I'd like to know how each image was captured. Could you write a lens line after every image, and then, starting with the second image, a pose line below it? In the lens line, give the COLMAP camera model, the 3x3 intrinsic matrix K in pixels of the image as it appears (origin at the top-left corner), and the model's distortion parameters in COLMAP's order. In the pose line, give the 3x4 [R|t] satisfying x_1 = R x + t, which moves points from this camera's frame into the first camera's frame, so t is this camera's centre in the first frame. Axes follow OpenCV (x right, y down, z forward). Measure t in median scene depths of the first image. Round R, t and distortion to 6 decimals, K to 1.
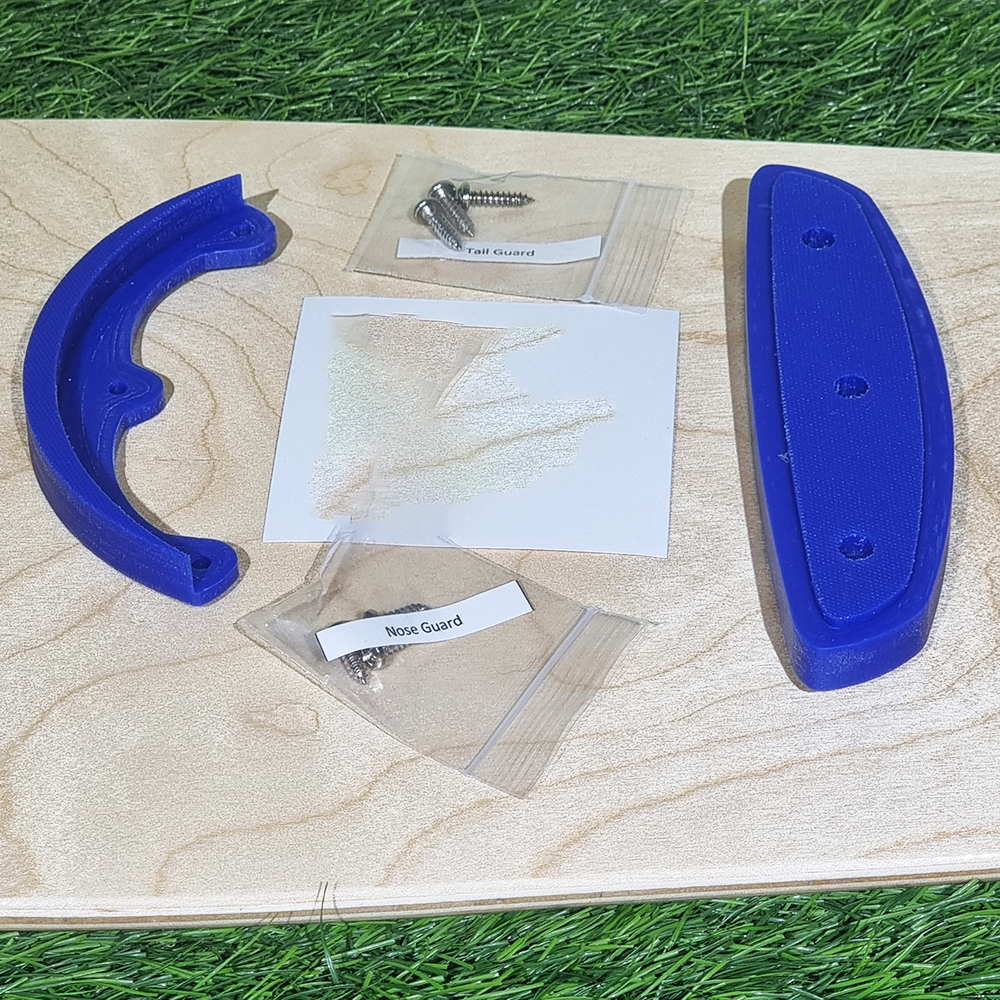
lens RADIAL K [[3494.6, 0, 510.6], [0, 3494.6, 499.9], [0, 0, 1]] dist [-0.238429, 3.386517]
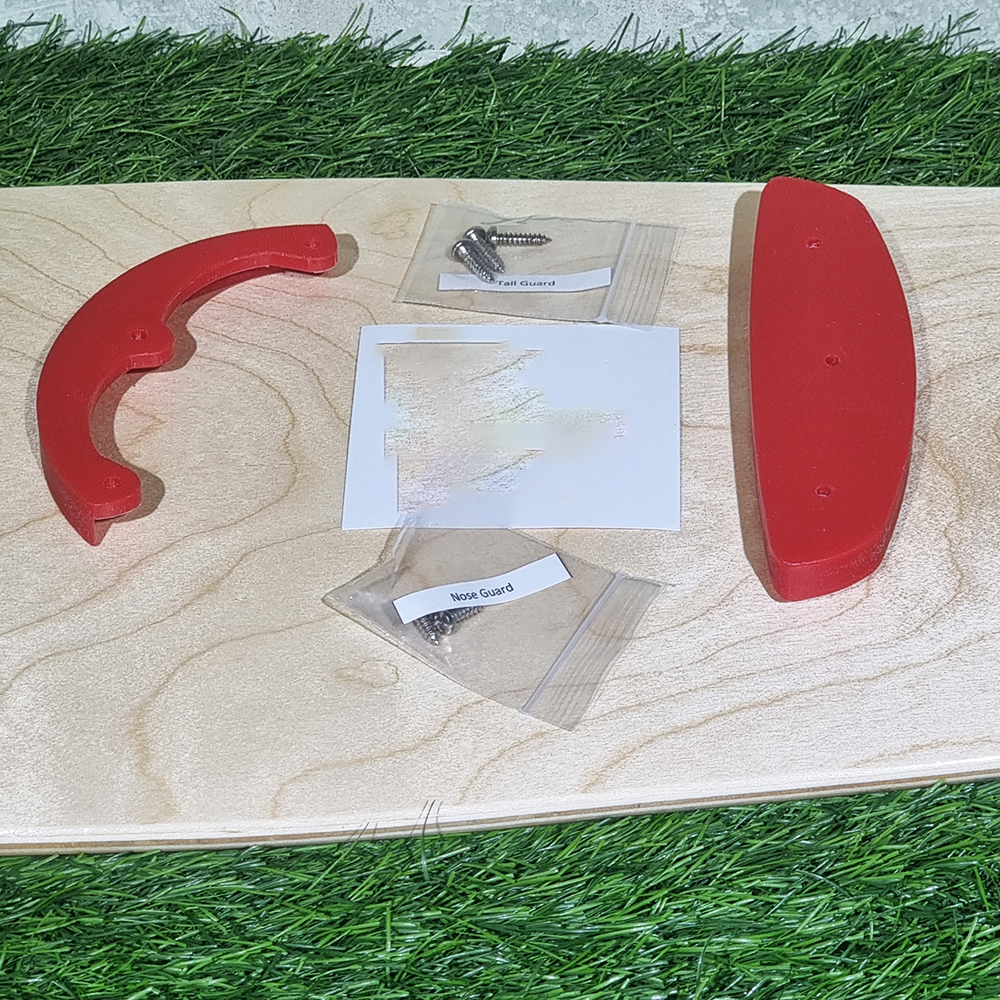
lens RADIAL K [[3671.1, 0, 500.0], [0, 3671.1, 500.0], [0, 0, 1]] dist [-0.499528, 8.488967]
pose [[0.999330, -0.032879, 0.016071, -0.031386], [0.033140, 0.999319, -0.016248, 0.020631], [-0.015526, 0.016770, 0.999739, -0.219851]]
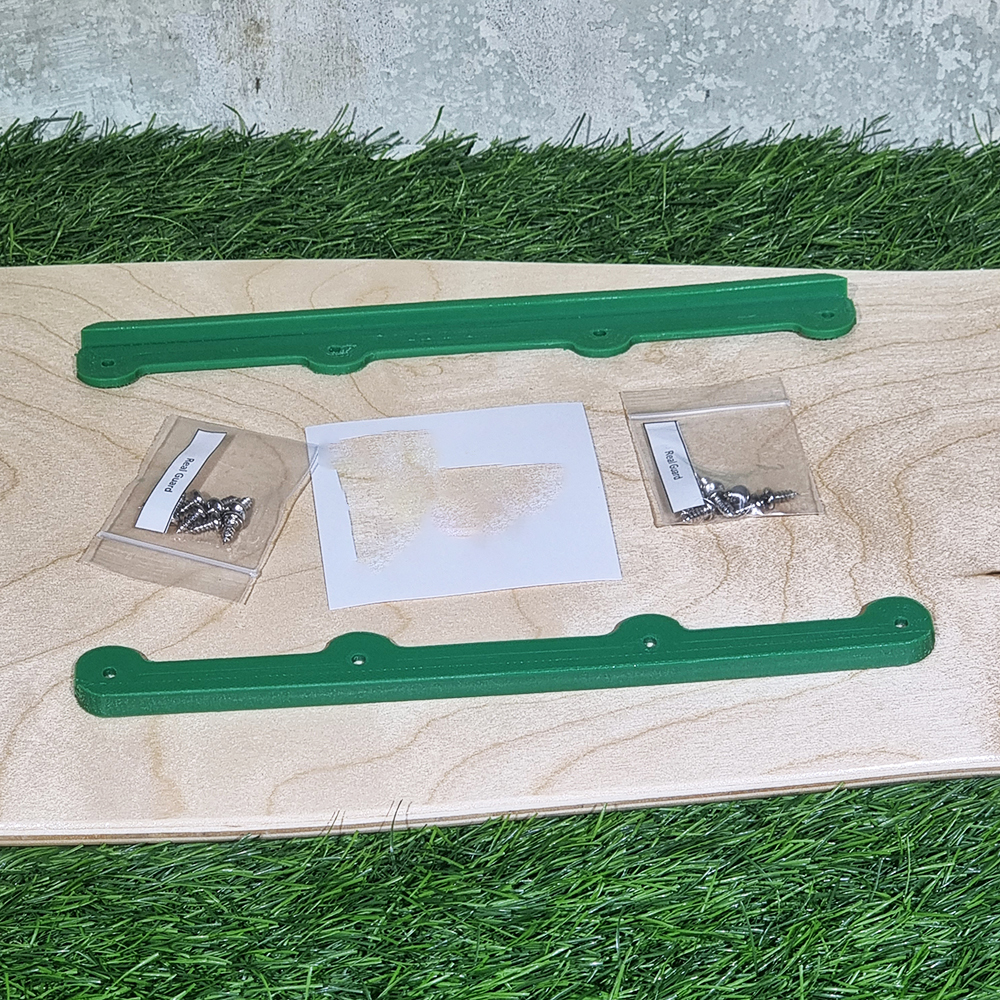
lens RADIAL K [[3690.1, 0, 523.2], [0, 3690.1, 498.9], [0, 0, 1]] dist [-0.889763, 16.951309]
pose [[0.999200, -0.027069, 0.029440, -0.030586], [0.027892, 0.999221, -0.027906, 0.023660], [-0.028661, 0.028705, 0.999177, -0.389863]]
